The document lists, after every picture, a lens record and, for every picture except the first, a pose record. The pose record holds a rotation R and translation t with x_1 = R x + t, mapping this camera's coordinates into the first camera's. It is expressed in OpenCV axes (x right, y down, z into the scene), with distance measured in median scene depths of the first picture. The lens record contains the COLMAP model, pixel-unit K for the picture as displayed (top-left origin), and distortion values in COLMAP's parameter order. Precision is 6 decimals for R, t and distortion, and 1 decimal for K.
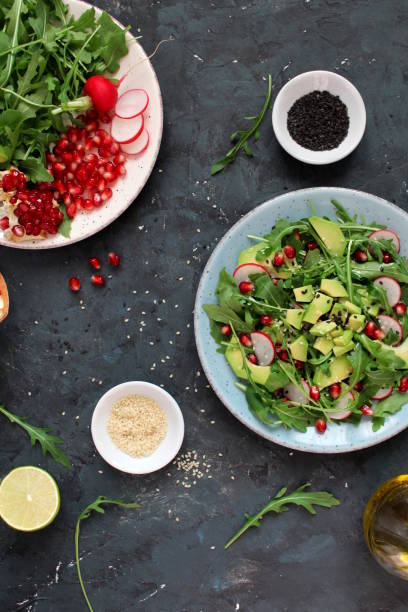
lens RADIAL K [[576.2, 0, 212.0], [0, 576.2, 305.3], [0, 0, 1]] dist [-0.063256, 0.000000]
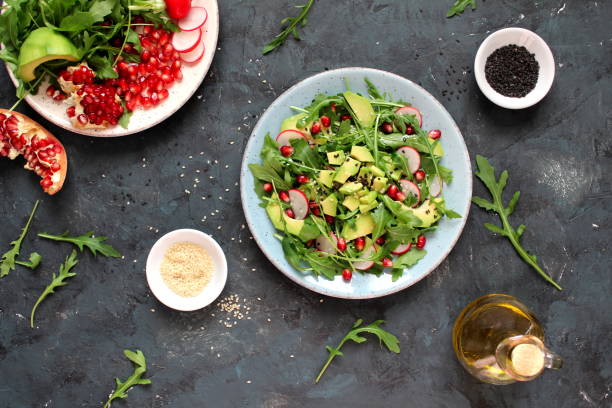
lens RADIAL K [[576.2, 0, 302.7], [0, 576.2, 205.3], [0, 0, 1]] dist [-0.063256, 0.000000]
pose [[0.998818, 0.046054, 0.015553, 0.078251], [-0.045638, 0.998616, -0.026134, 0.106870], [-0.016735, 0.025394, 0.999537, -0.148826]]
